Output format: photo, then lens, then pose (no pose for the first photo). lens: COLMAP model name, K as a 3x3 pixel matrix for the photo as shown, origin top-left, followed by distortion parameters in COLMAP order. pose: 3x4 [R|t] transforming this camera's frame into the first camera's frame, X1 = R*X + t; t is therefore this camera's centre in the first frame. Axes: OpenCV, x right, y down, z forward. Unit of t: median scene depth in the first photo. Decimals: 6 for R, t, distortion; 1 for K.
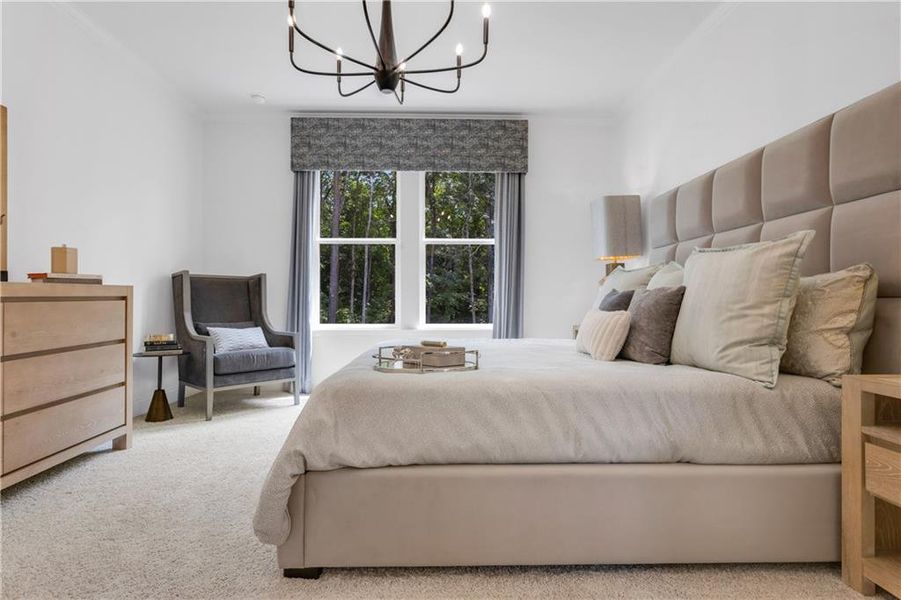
lens RADIAL K [[463.1, 0, 443.1], [0, 463.1, 301.8], [0, 0, 1]] dist [0.003118, -0.000297]
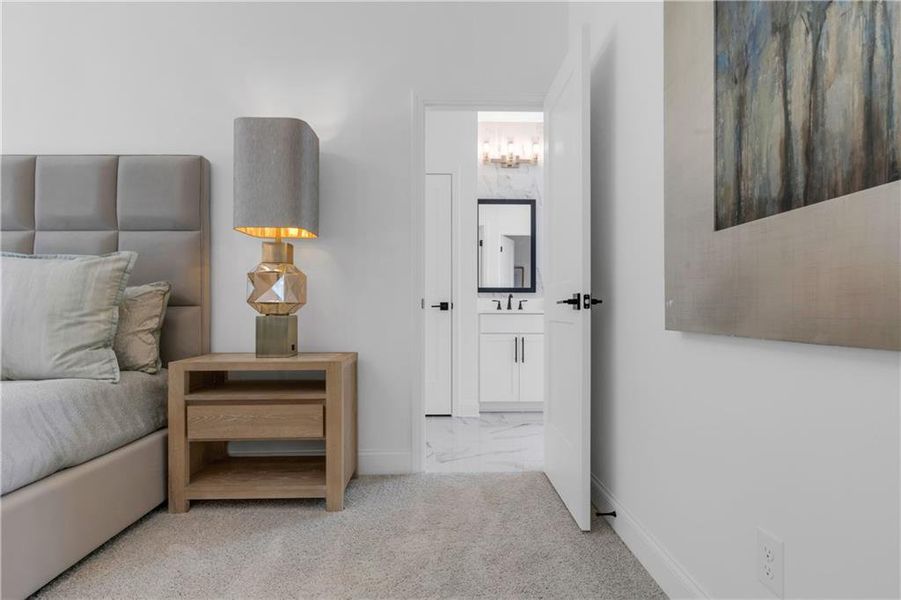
lens RADIAL K [[463.1, 0, 445.8], [0, 463.1, 308.5], [0, 0, 1]] dist [0.003118, -0.000297]
pose [[0.016487, -0.002713, 0.999860, -0.435707], [0.004266, 0.999987, 0.002643, -0.001937], [-0.999855, 0.004222, 0.016498, 0.139777]]
